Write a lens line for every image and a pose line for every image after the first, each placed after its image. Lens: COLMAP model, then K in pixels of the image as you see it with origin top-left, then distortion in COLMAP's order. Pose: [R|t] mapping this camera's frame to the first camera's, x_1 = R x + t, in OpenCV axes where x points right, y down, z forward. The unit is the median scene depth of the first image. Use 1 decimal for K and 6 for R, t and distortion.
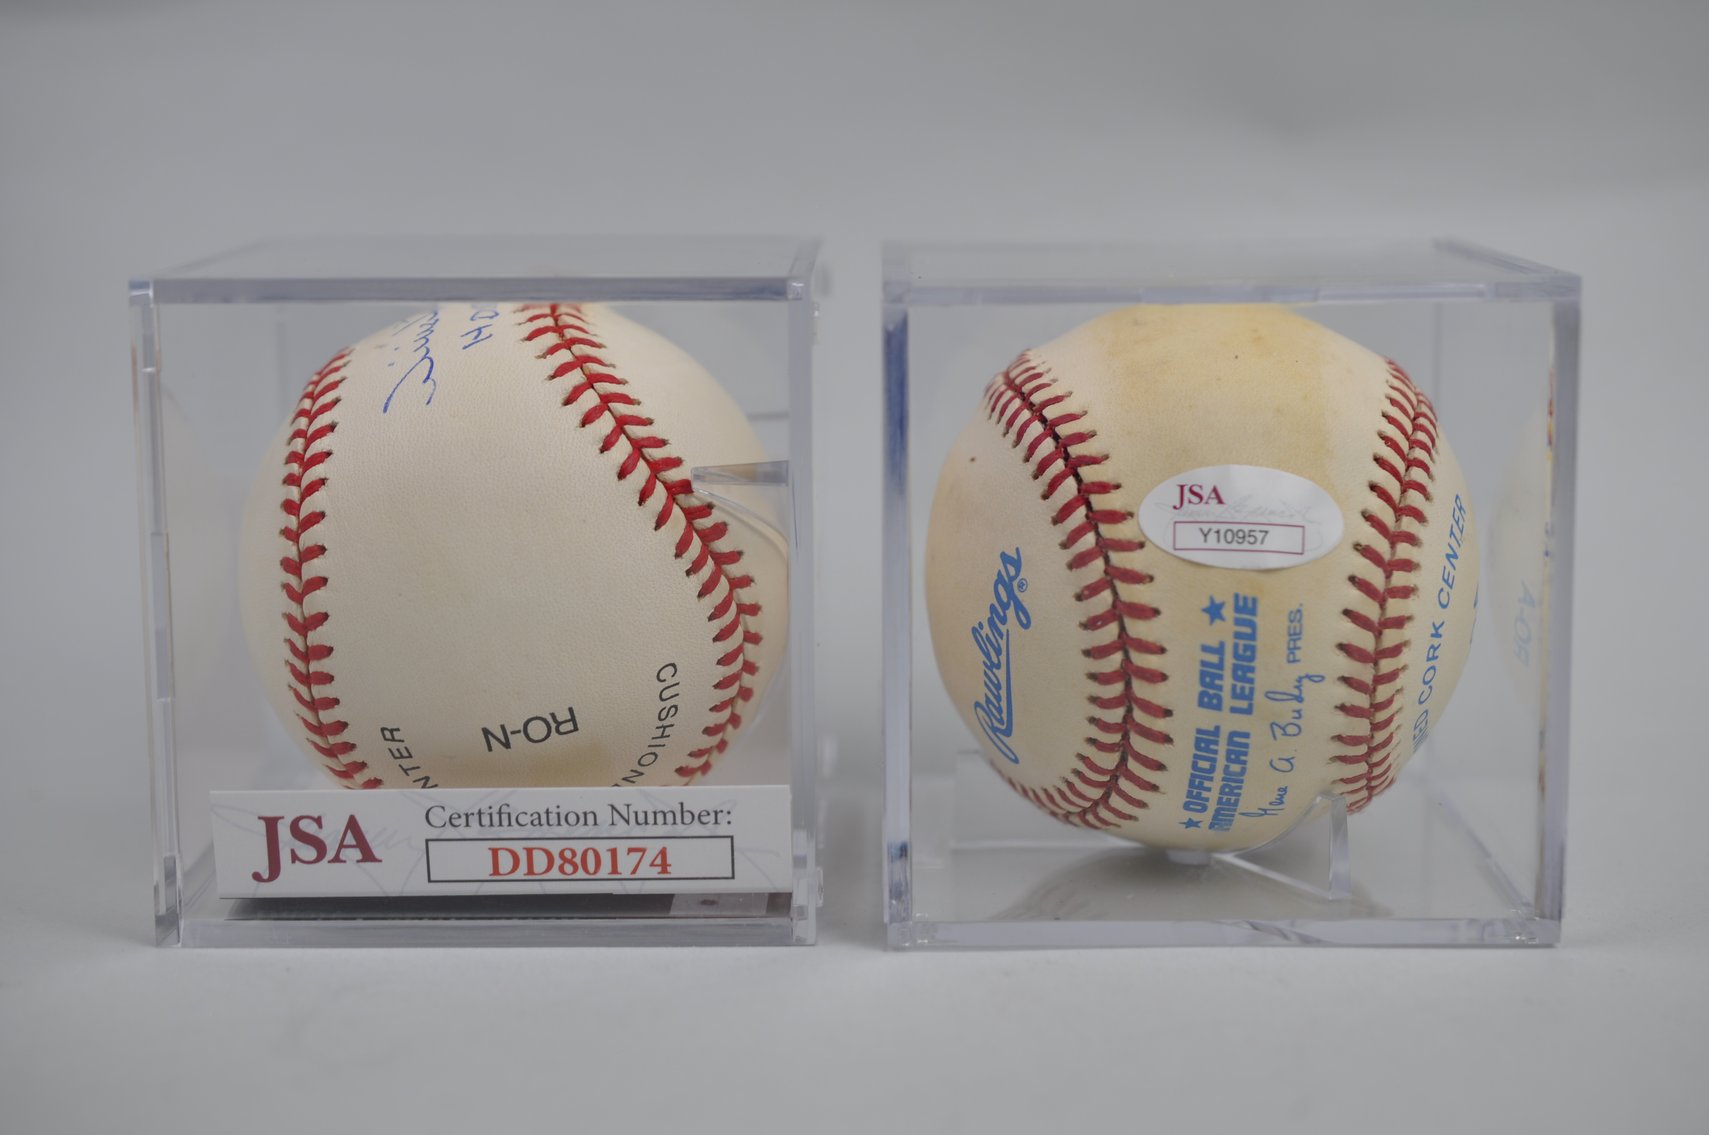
lens RADIAL K [[3423.8, 0, 847.4], [0, 3423.8, 566.3], [0, 0, 1]] dist [0.087914, 0.000000]
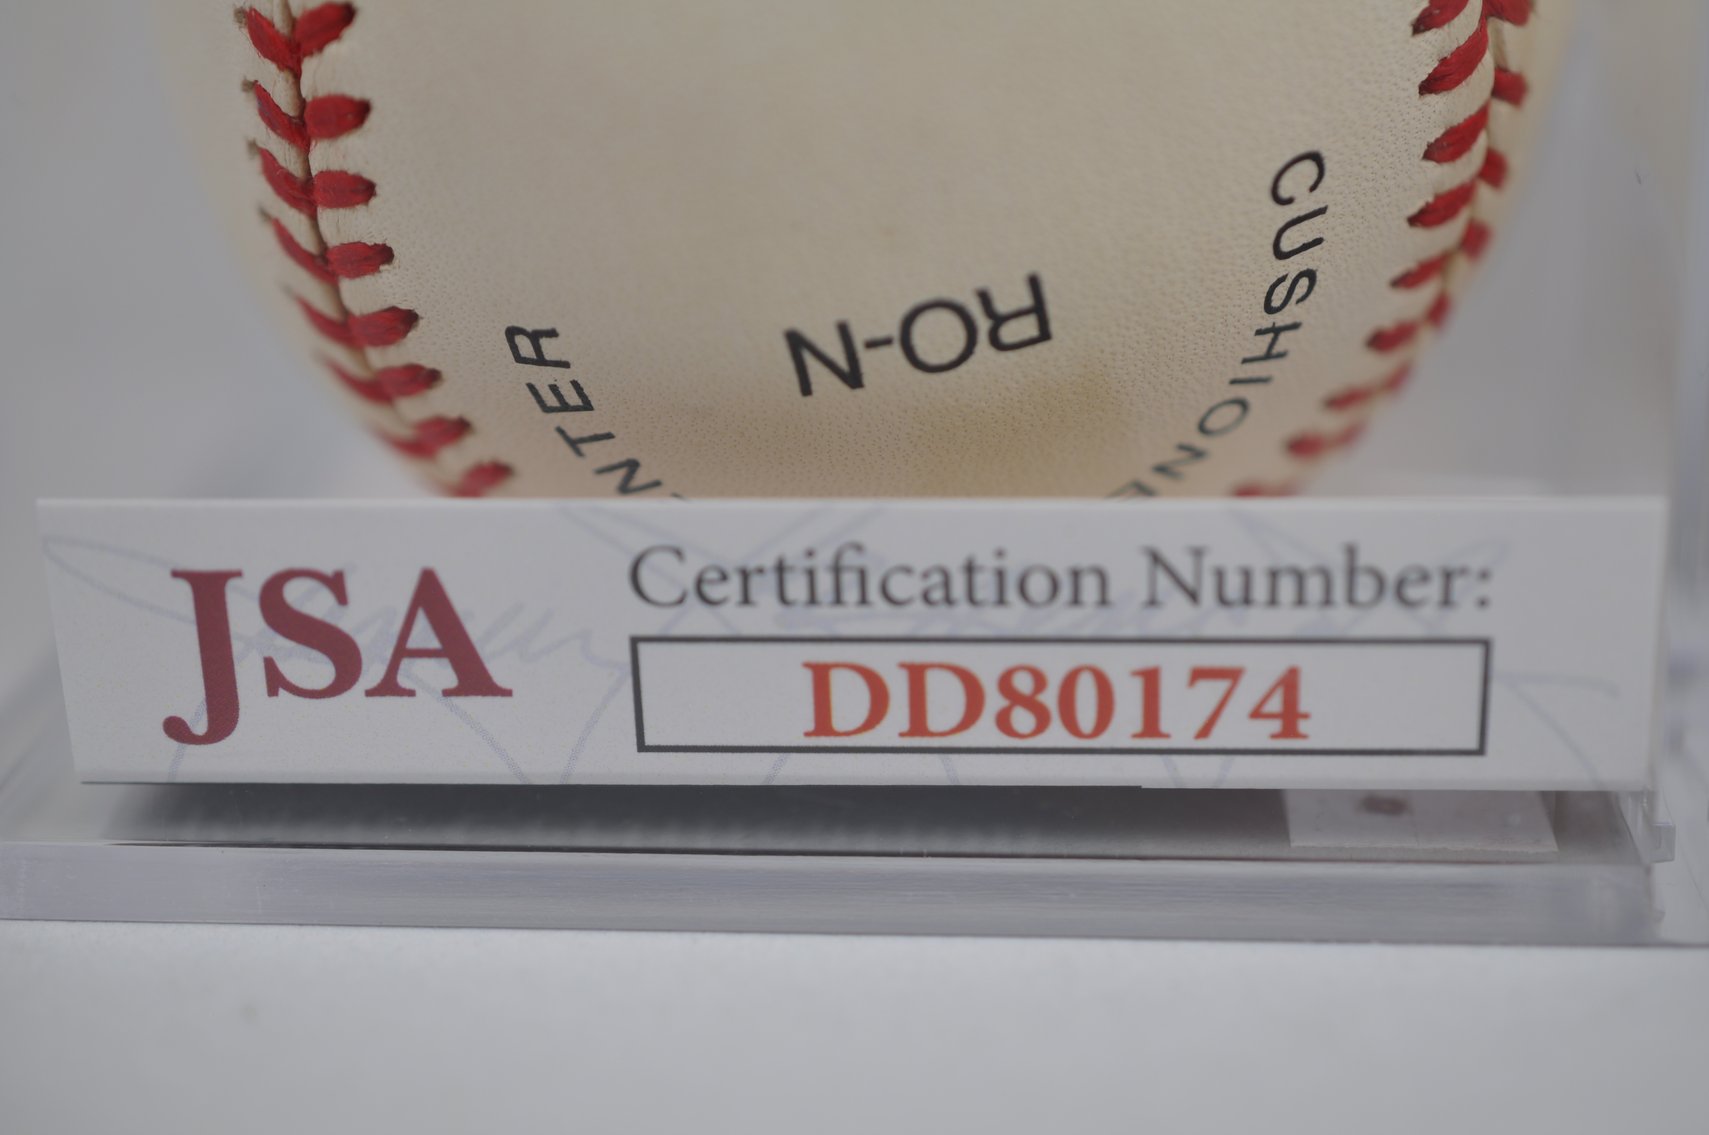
lens RADIAL K [[3423.8, 0, 853.2], [0, 3423.8, 566.8], [0, 0, 1]] dist [0.087914, 0.000000]
pose [[0.998880, 0.009285, -0.046391, -0.082451], [-0.003645, 0.992741, 0.120217, 0.028502], [0.047171, -0.119913, 0.991663, 0.640547]]
